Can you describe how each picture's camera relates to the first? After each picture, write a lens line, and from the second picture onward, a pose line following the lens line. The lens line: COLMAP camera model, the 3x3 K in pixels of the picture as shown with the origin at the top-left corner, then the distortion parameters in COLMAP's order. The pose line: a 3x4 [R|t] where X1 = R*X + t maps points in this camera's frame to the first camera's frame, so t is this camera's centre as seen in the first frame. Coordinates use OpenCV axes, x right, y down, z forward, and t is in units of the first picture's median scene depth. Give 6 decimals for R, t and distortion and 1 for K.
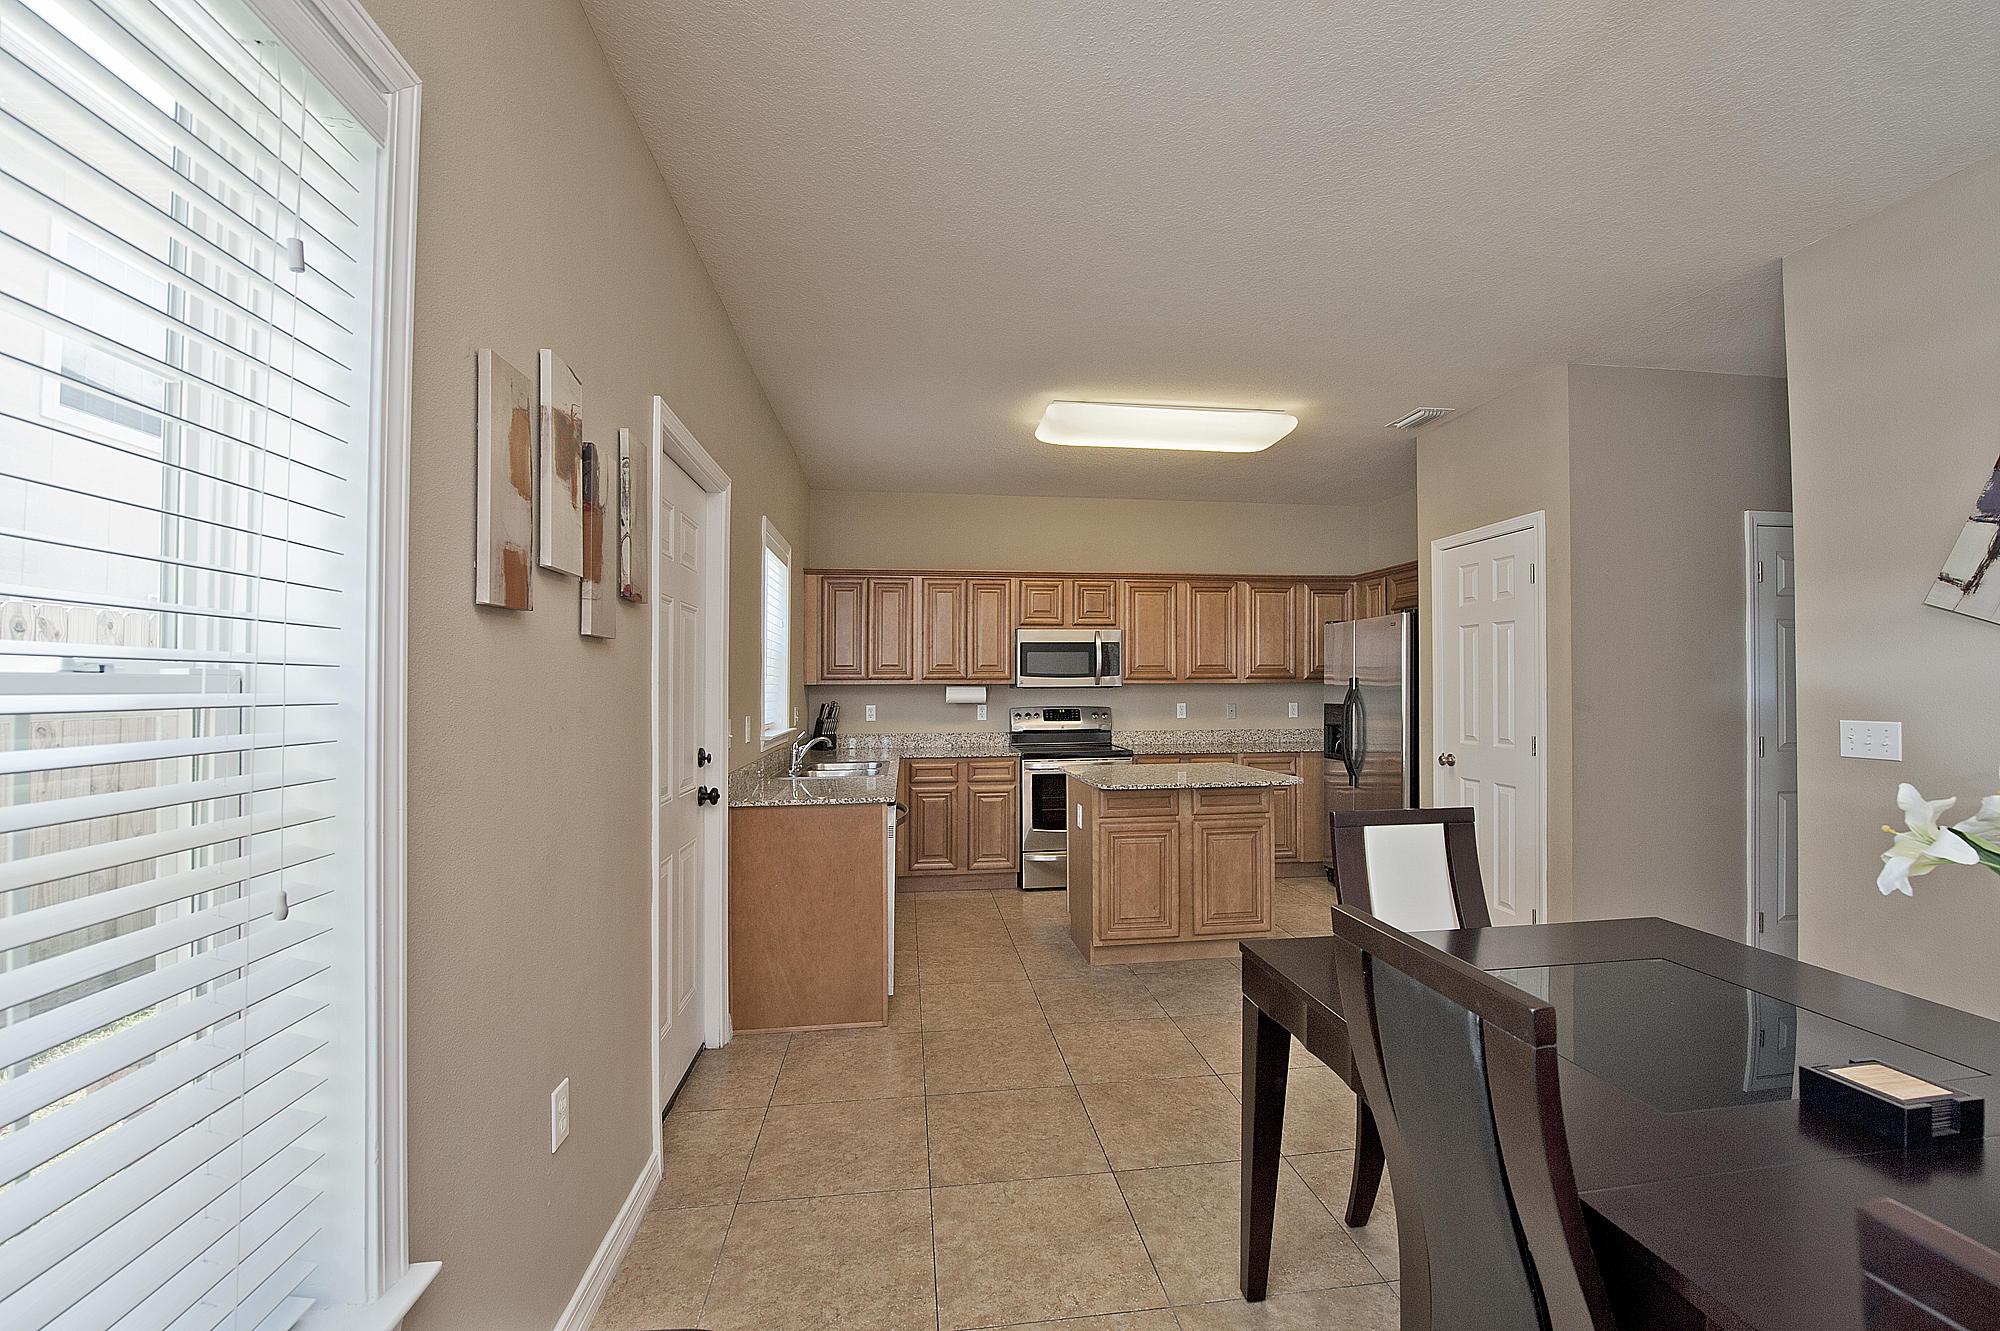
lens RADIAL K [[808.9, 0, 1036.1], [0, 808.9, 679.1], [0, 0, 1]] dist [-0.003535, -0.010221]
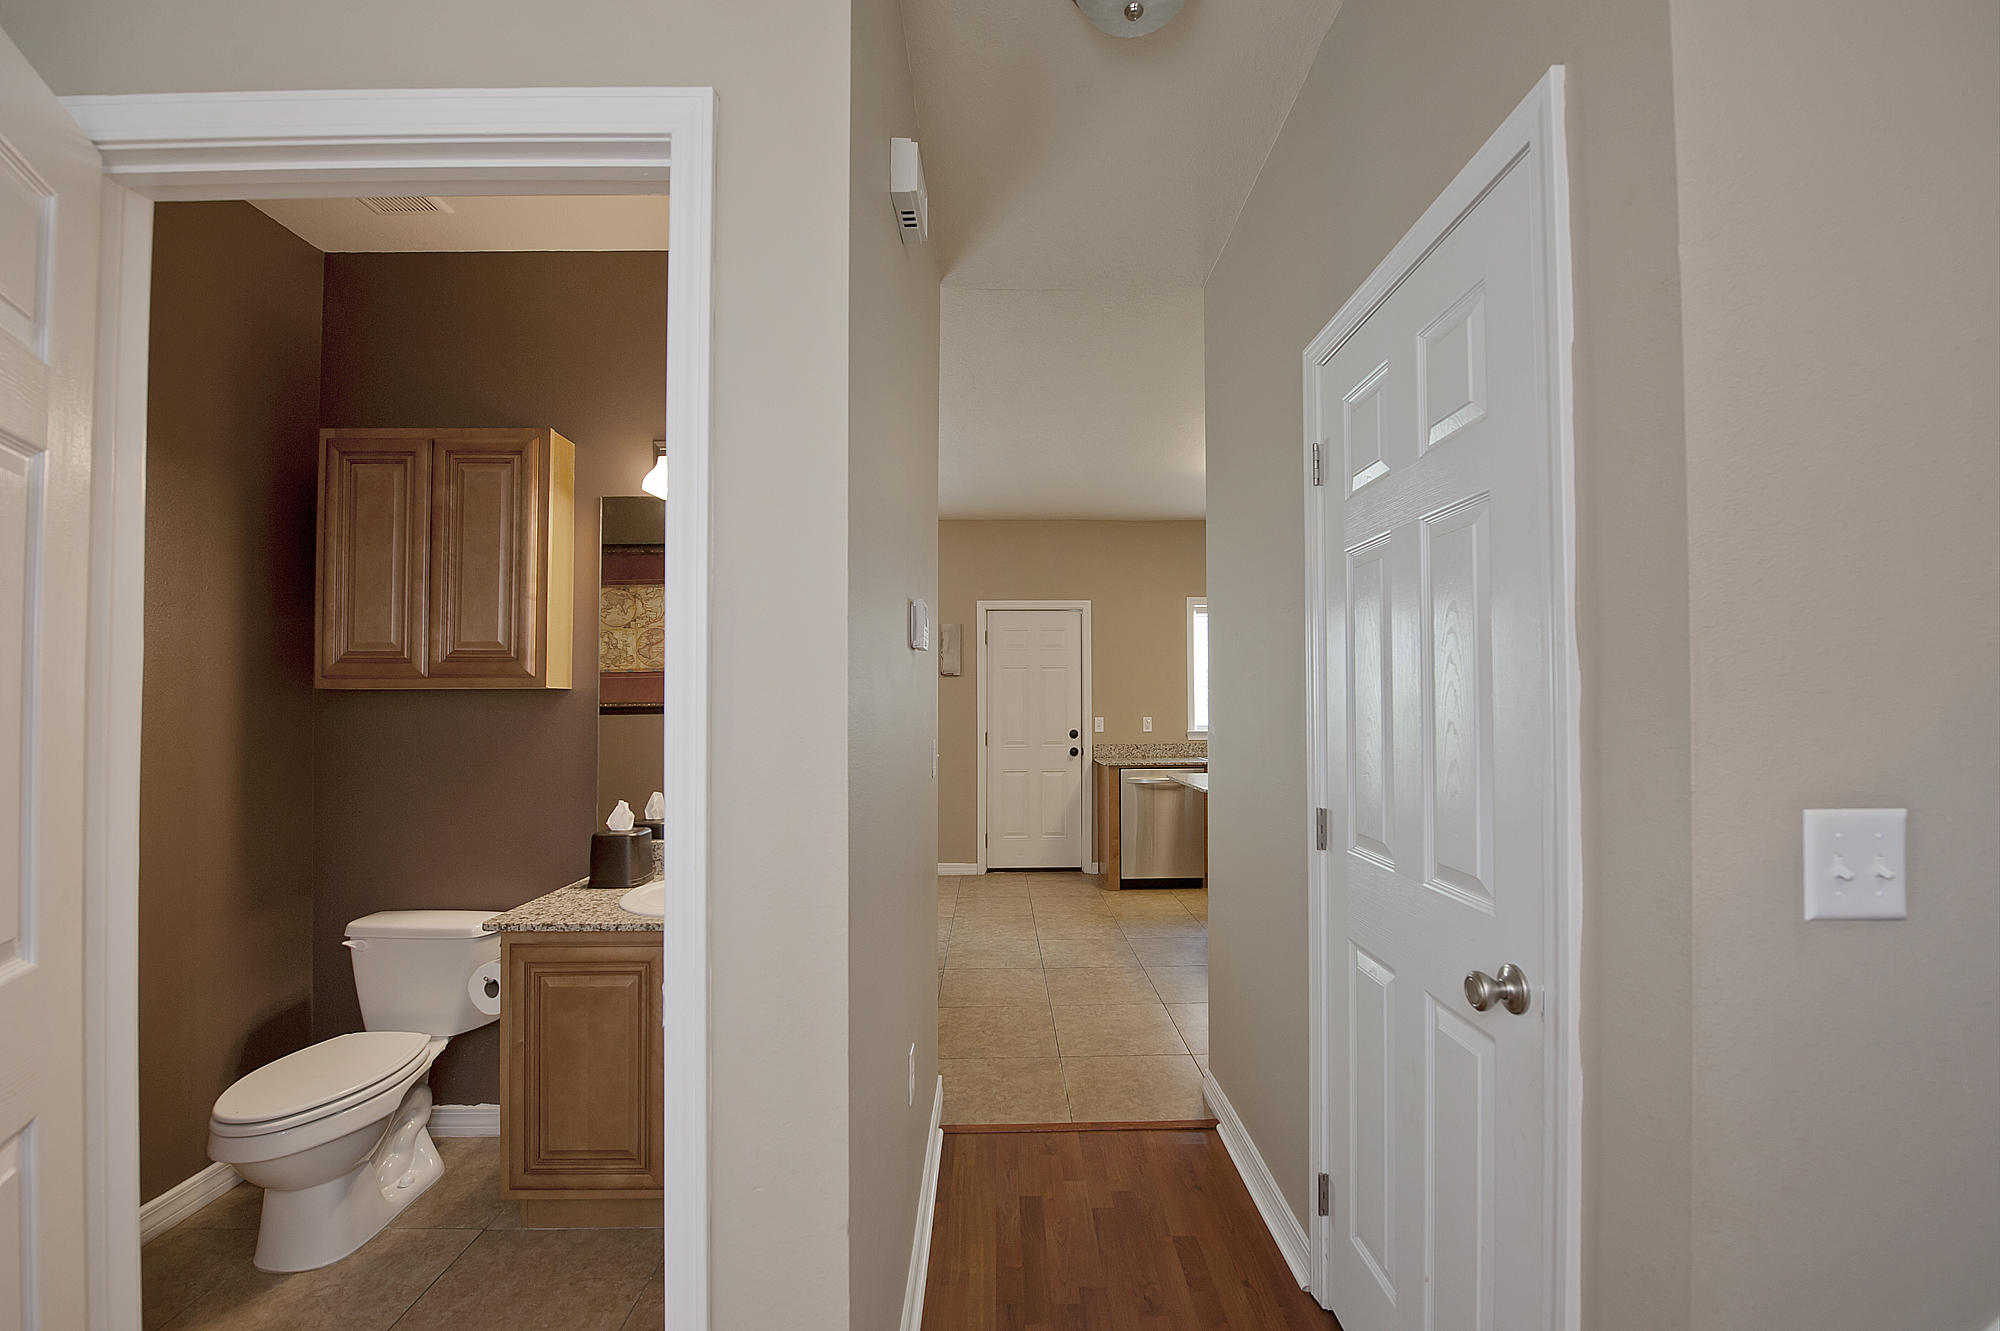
lens RADIAL K [[807.3, 0, 932.6], [0, 807.3, 689.0], [0, 0, 1]] dist [-0.015804, -0.000235]
pose [[-0.219351, -0.018703, -0.975467, 0.943687], [0.019798, 0.999525, -0.023616, 0.010451], [0.975445, -0.024493, -0.218876, 0.584683]]
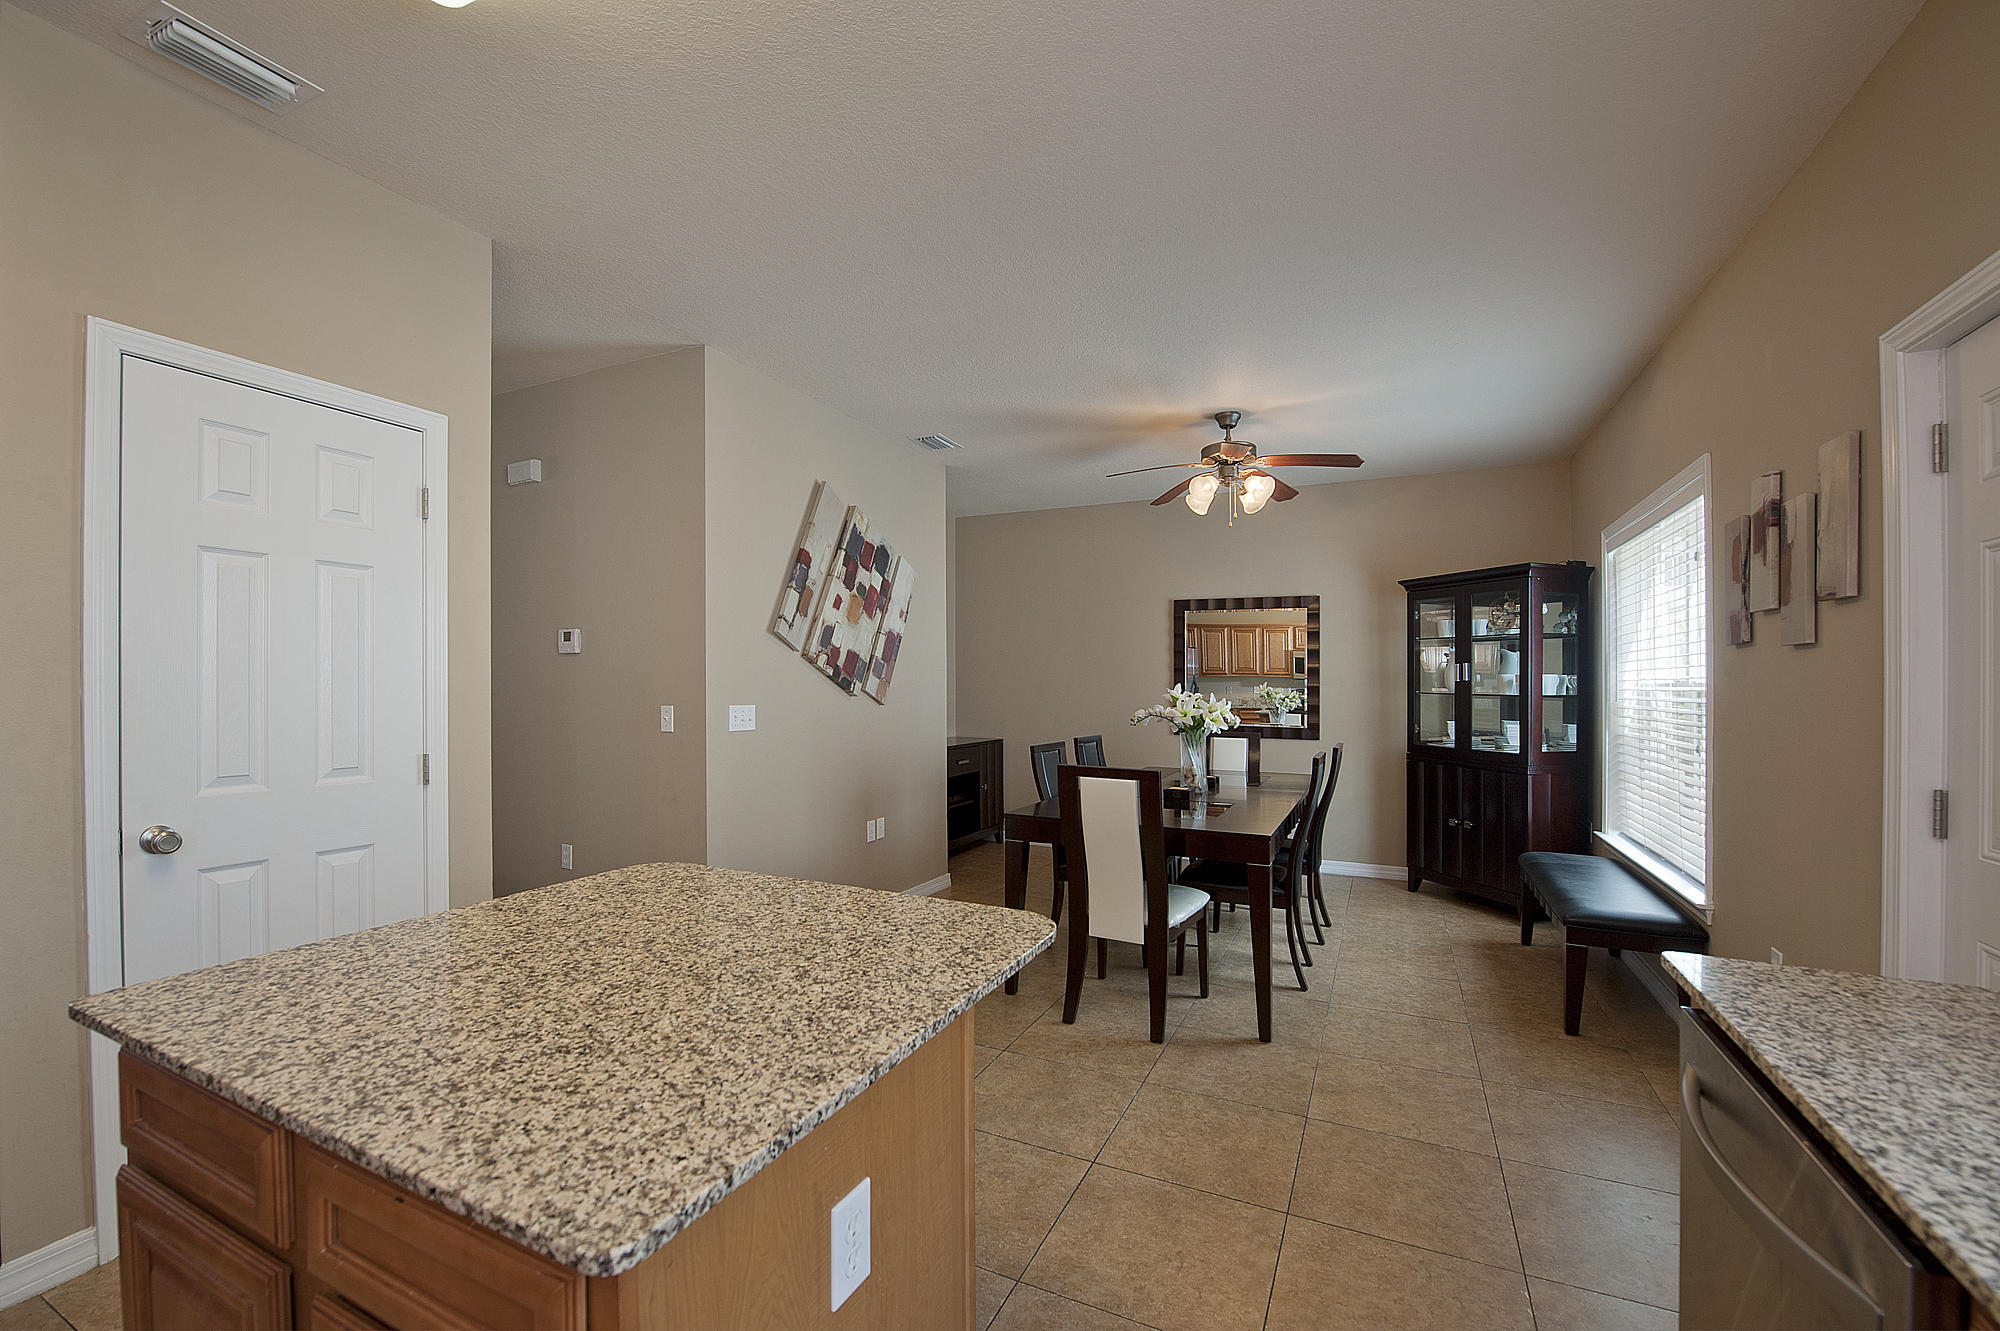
lens RADIAL K [[791.0, 0, 987.8], [0, 791.0, 684.1], [0, 0, 1]] dist [0.000147, -0.000160]
pose [[-0.804668, -0.001888, 0.593722, -0.079458], [-0.011174, 0.999866, -0.011964, 0.012296], [-0.593620, -0.016261, -0.804581, 0.862288]]
